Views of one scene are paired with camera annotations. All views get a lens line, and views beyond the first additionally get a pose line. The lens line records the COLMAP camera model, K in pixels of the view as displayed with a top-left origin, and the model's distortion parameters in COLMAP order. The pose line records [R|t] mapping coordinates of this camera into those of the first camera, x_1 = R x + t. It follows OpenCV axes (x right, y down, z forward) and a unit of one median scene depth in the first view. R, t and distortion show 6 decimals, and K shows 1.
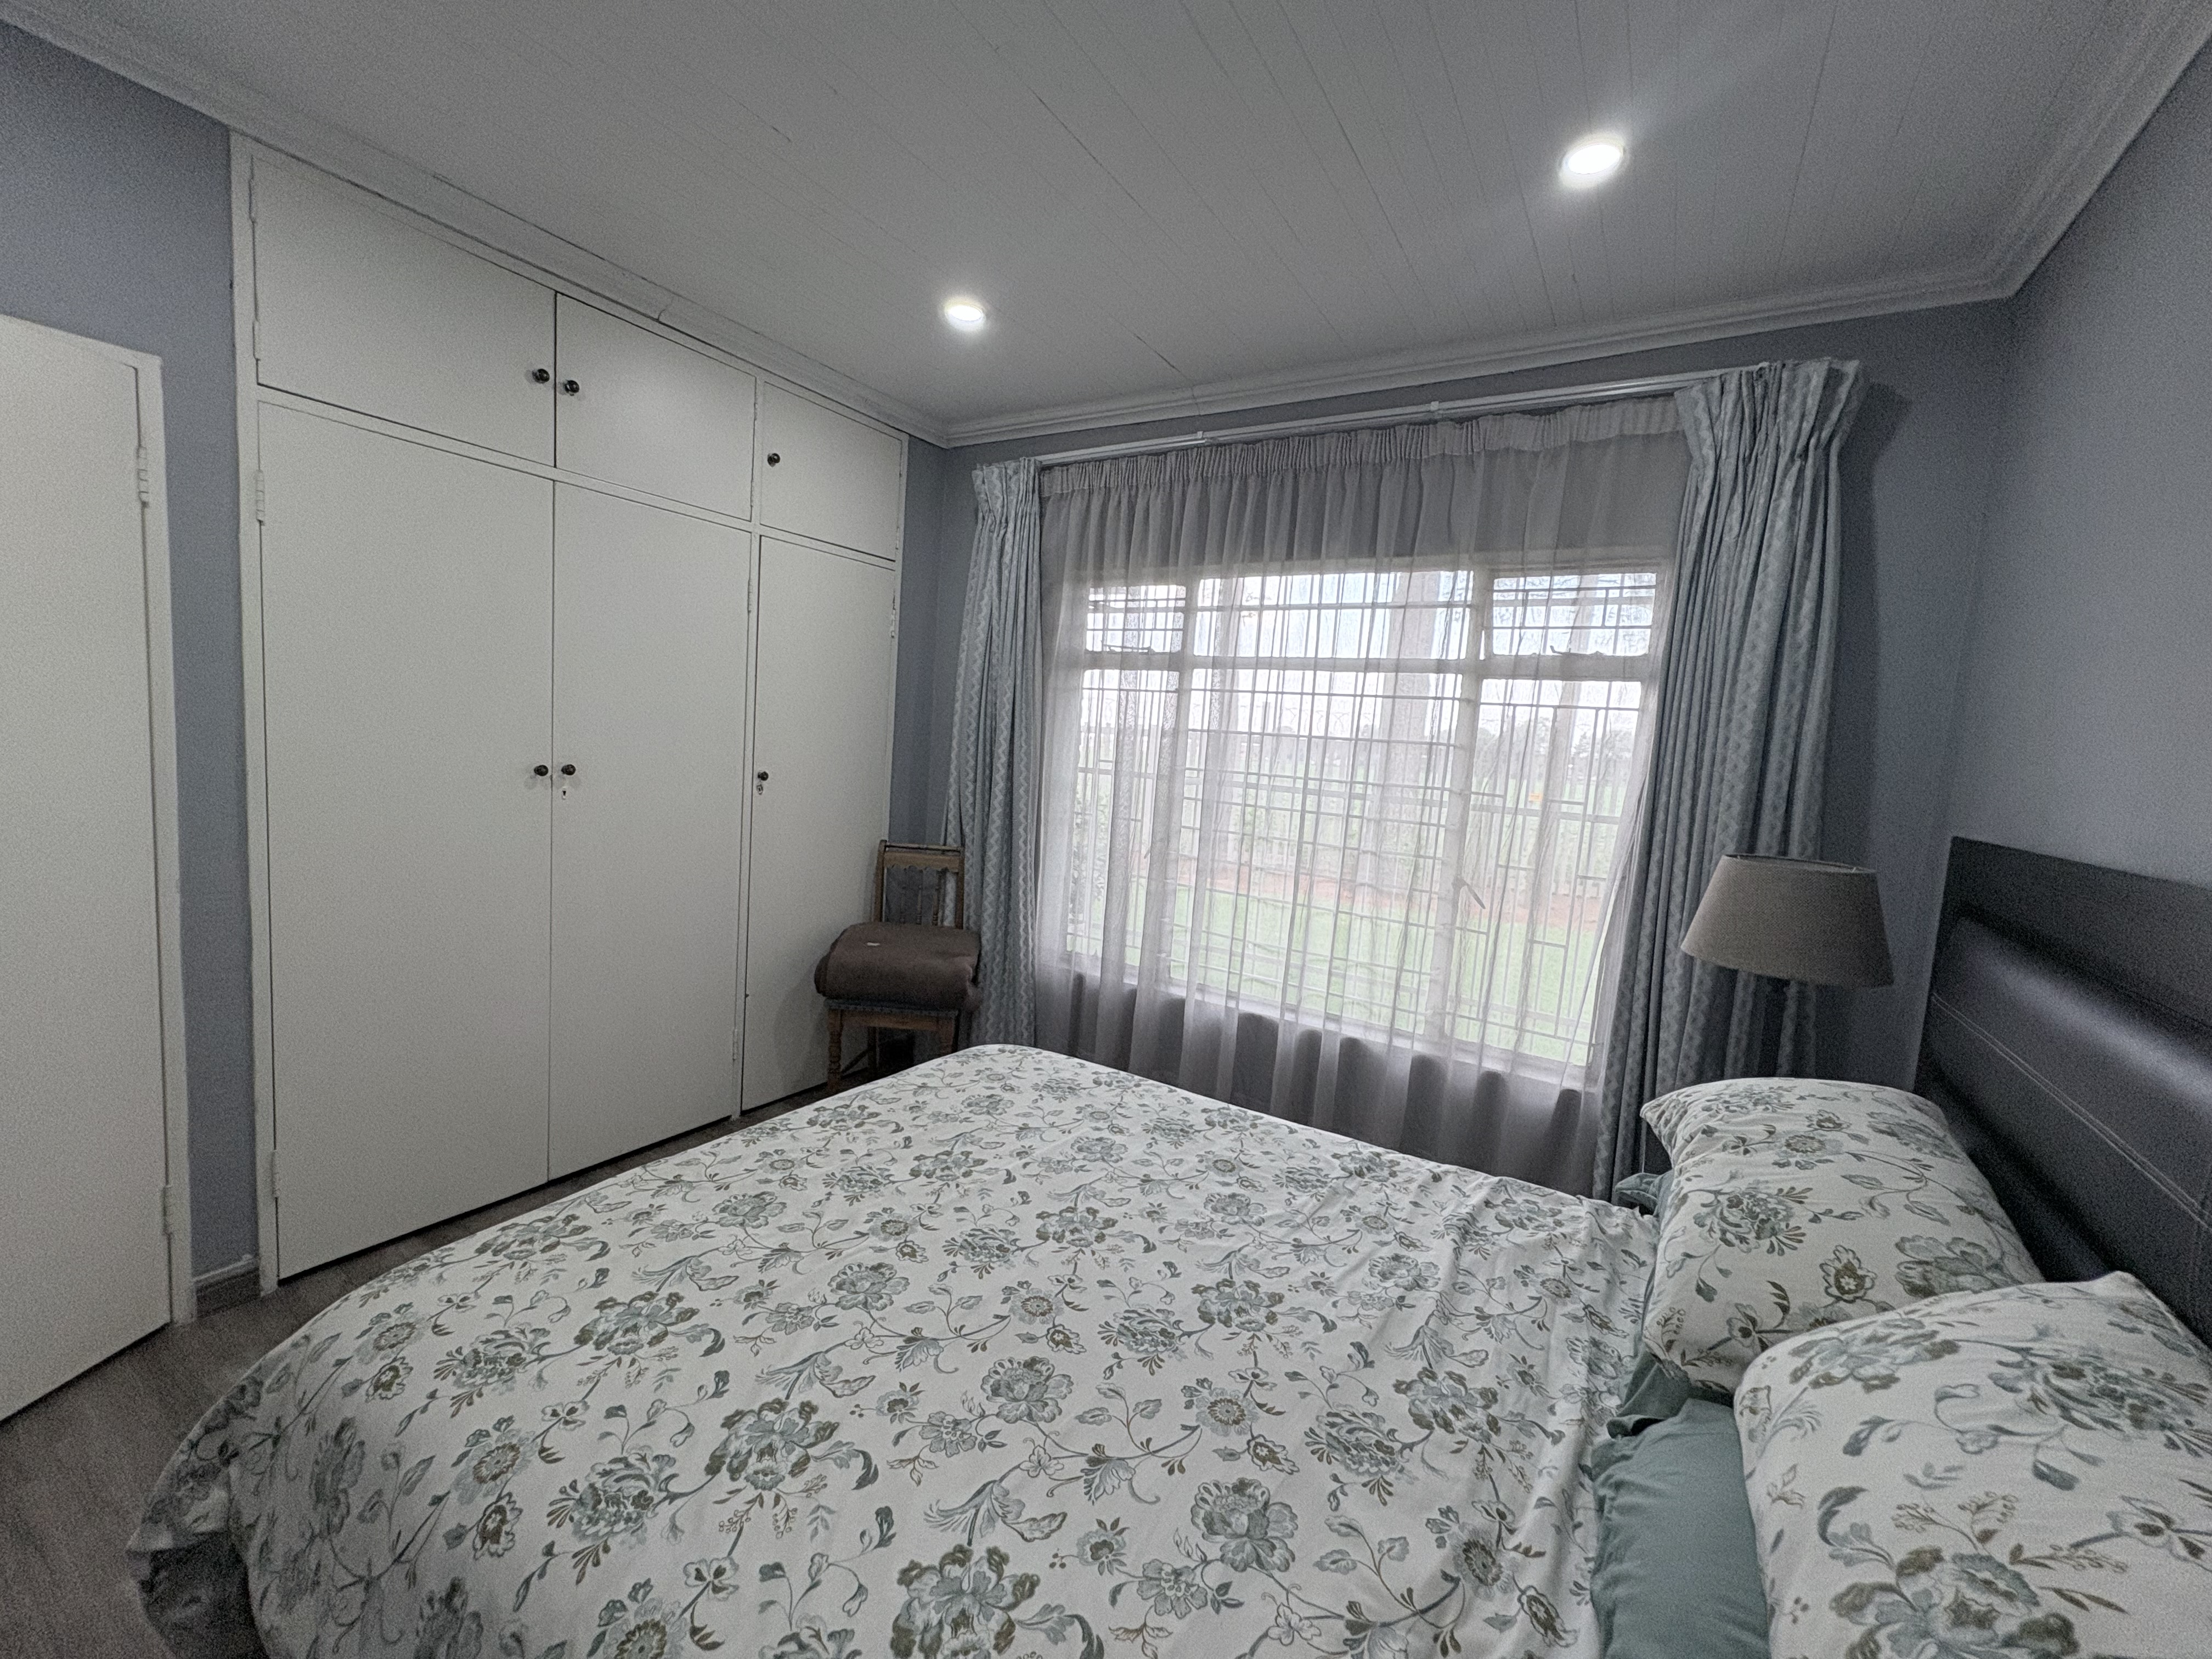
lens RADIAL K [[890.0, 0, 1113.5], [0, 890.0, 836.7], [0, 0, 1]] dist [0.002713, -0.000109]
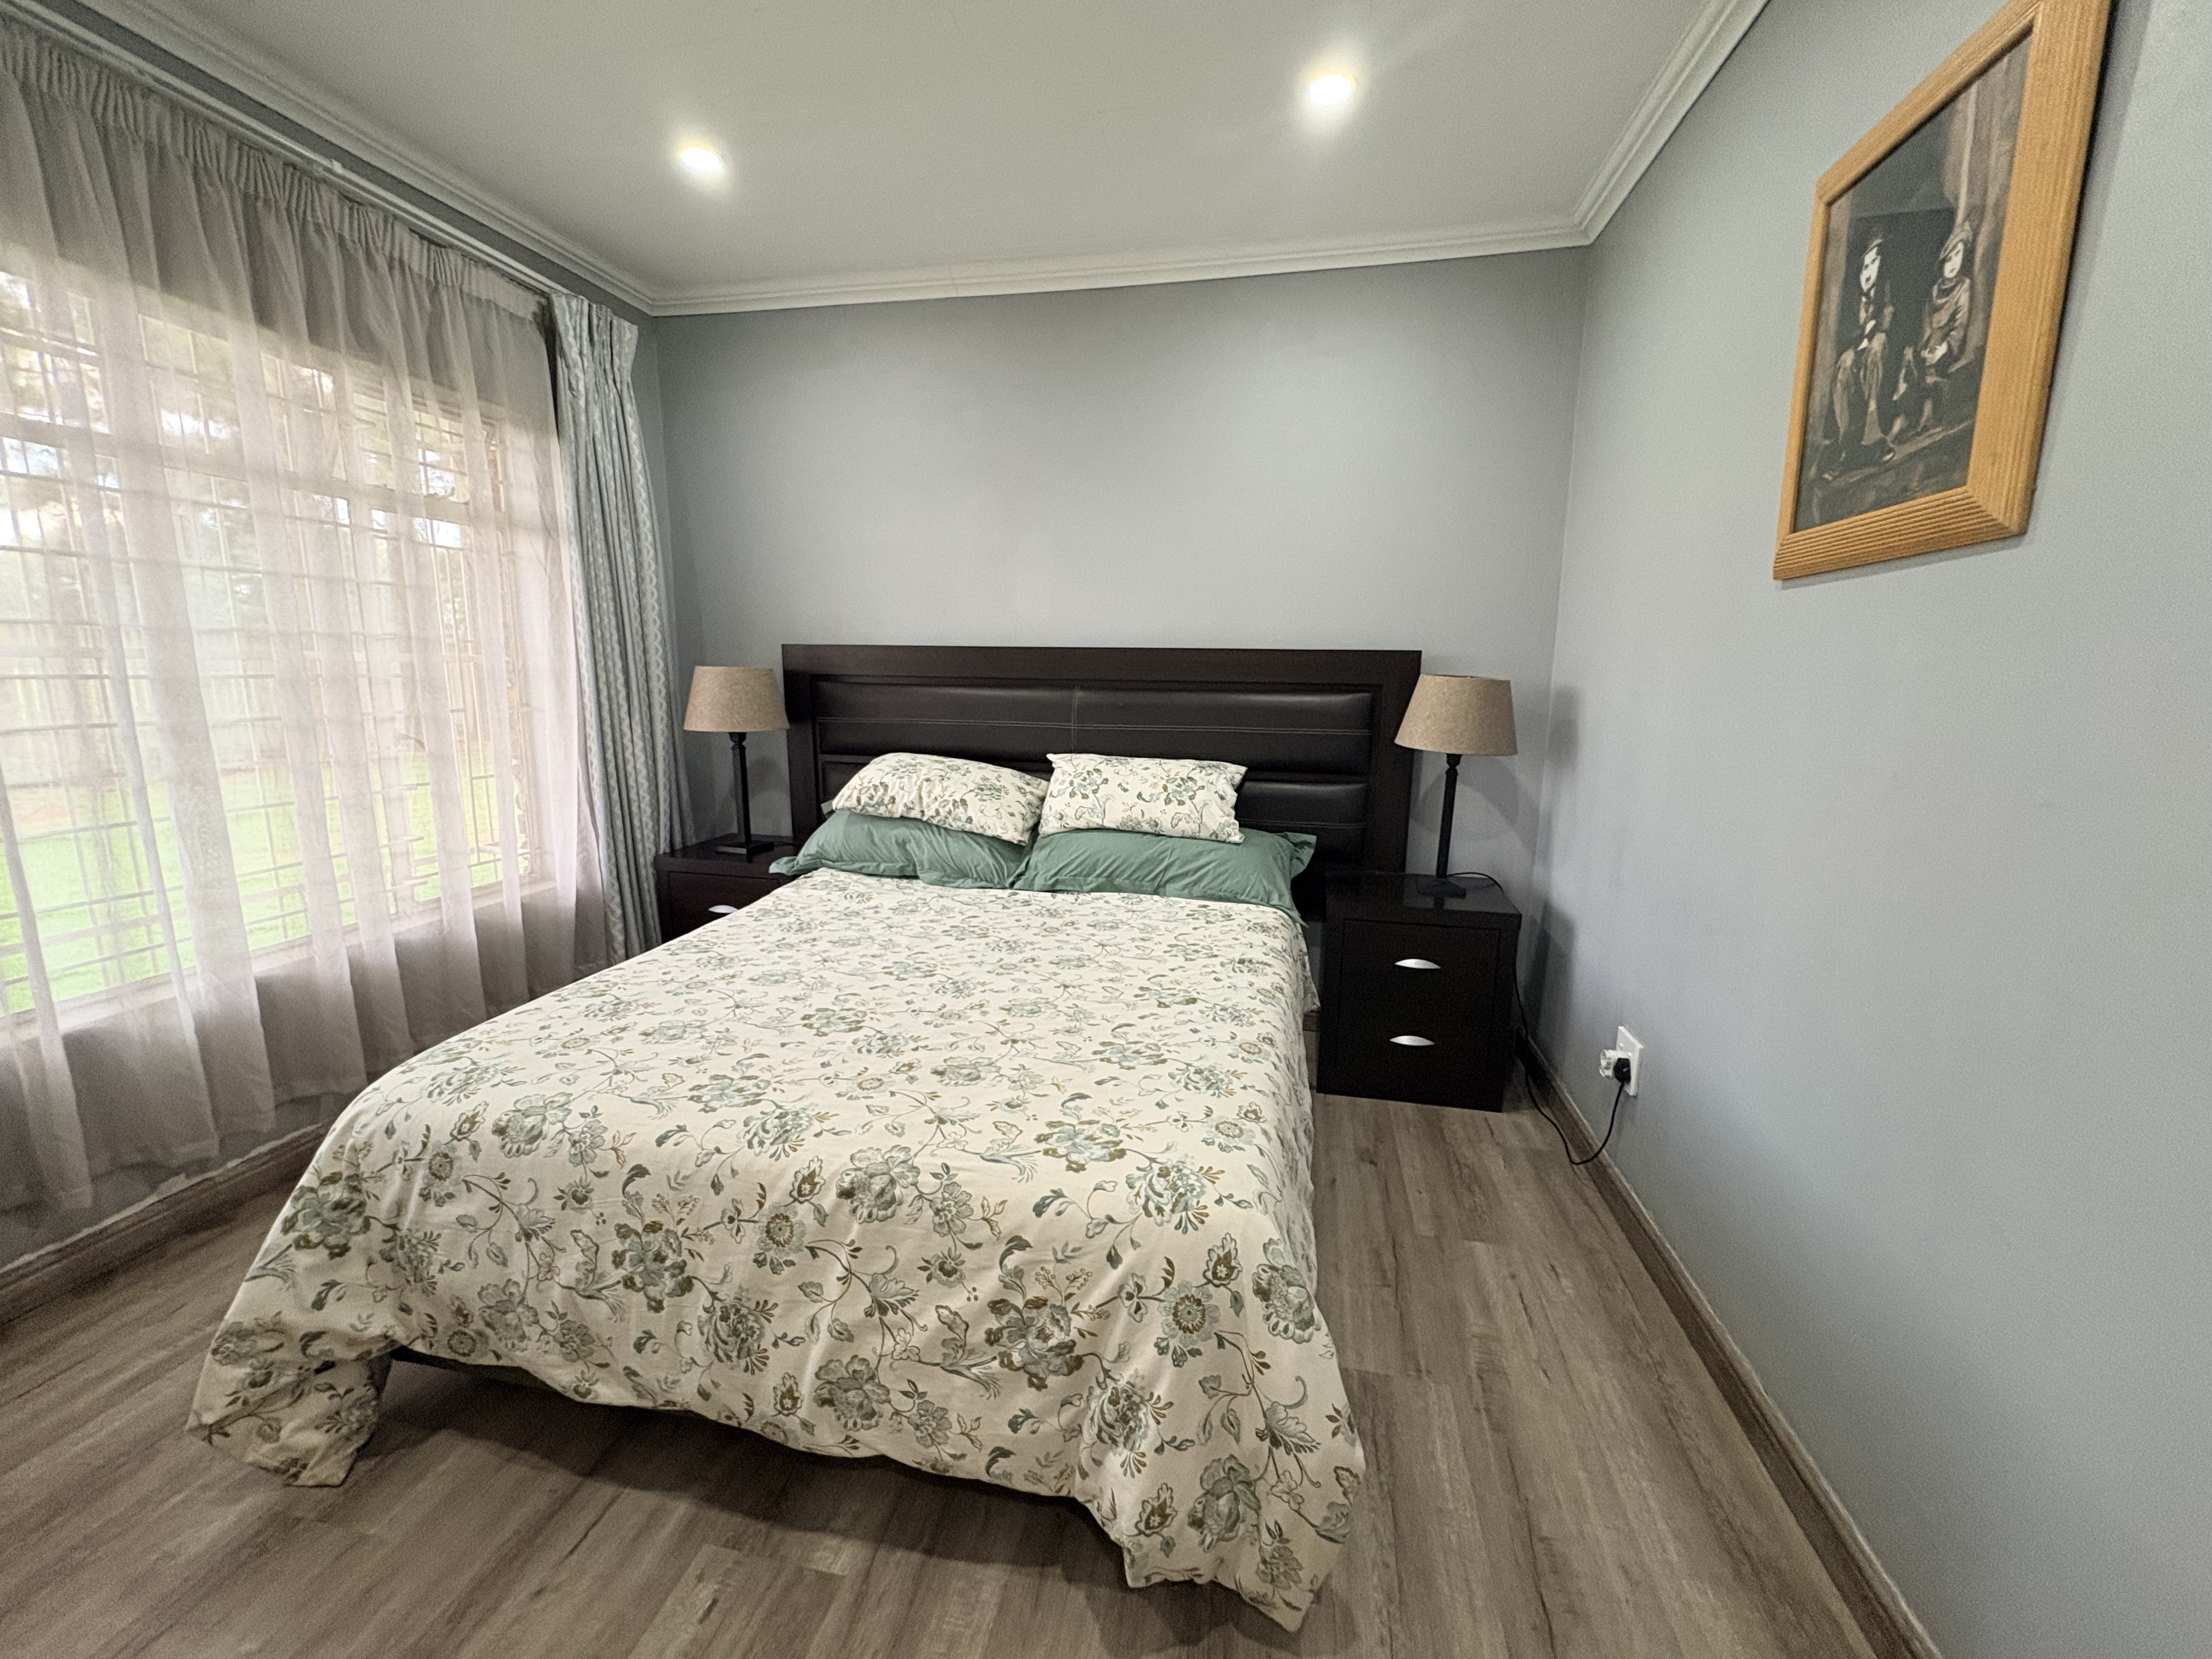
lens RADIAL K [[890.0, 0, 1109.2], [0, 890.0, 824.9], [0, 0, 1]] dist [0.002713, -0.000109]
pose [[-0.346332, -0.236817, 0.907729, -0.975554], [0.063408, 0.959490, 0.274513, -0.089854], [-0.935967, 0.152630, -0.317286, 0.826432]]
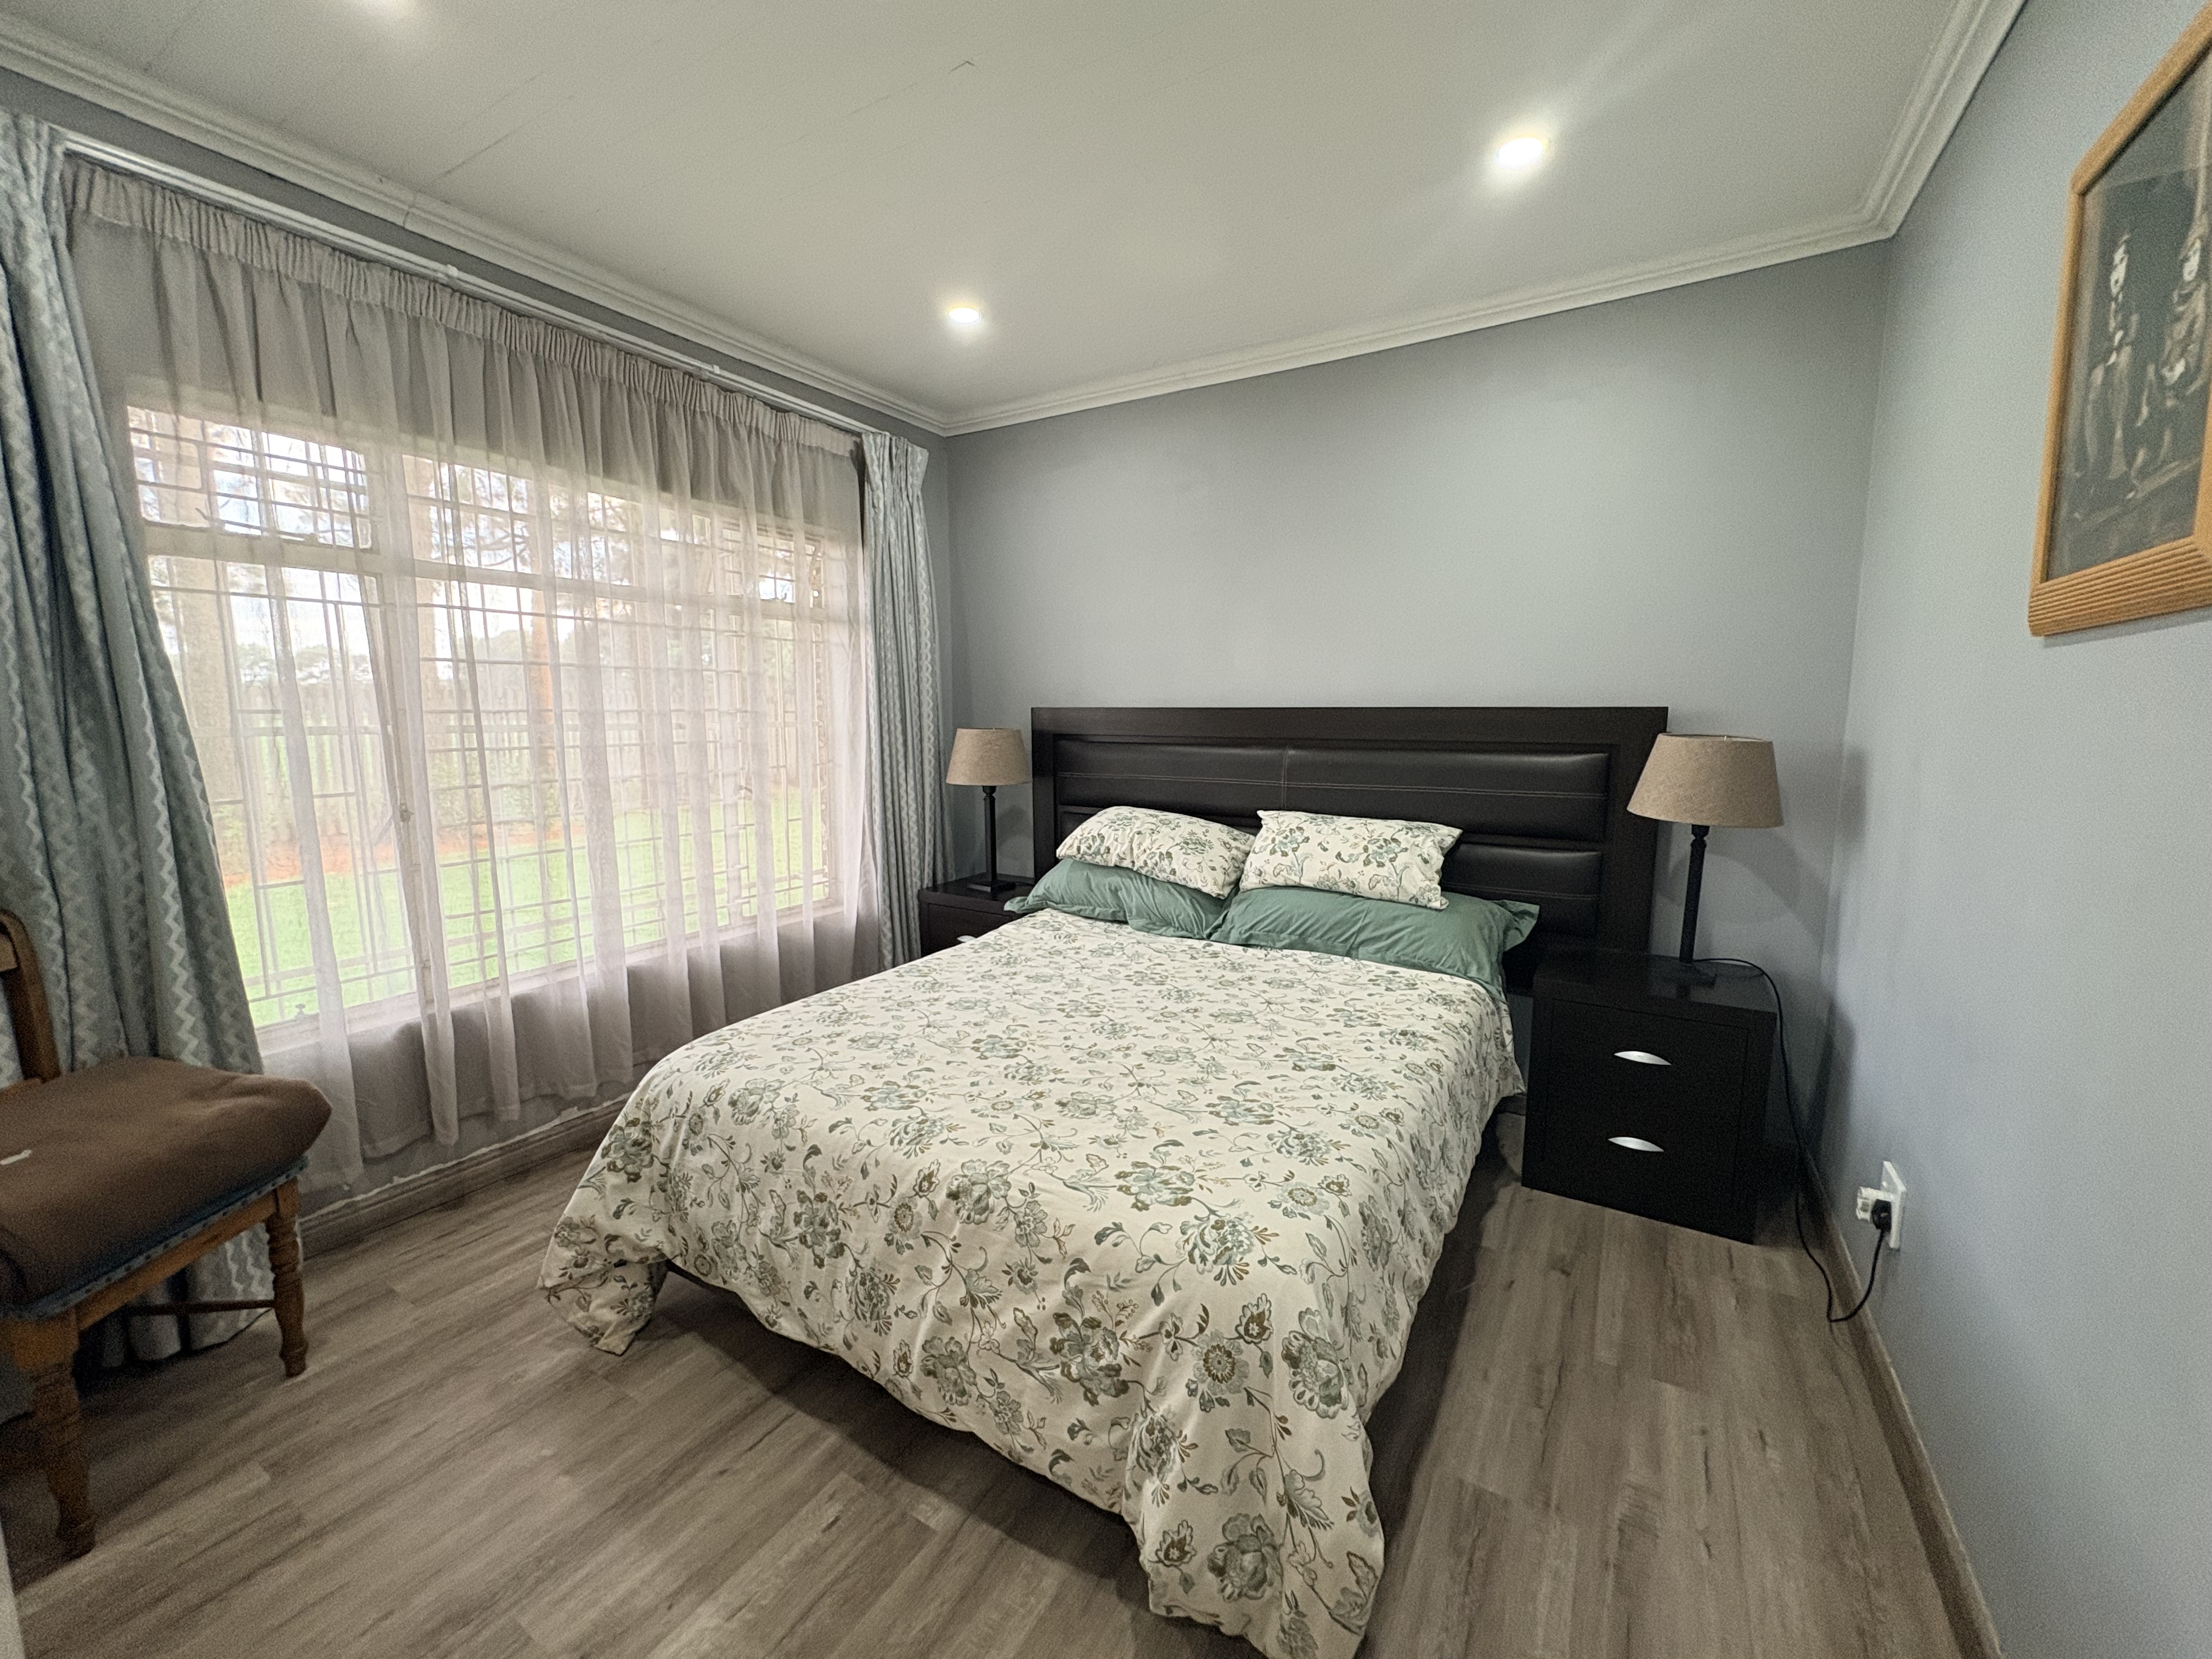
lens RADIAL K [[890.0, 0, 1108.3], [0, 890.0, 825.1], [0, 0, 1]] dist [0.002713, -0.000109]
pose [[-0.015918, -0.199463, 0.979776, -1.064258], [0.107318, 0.973899, 0.200010, -0.111685], [-0.994097, 0.108331, 0.005903, 0.678943]]
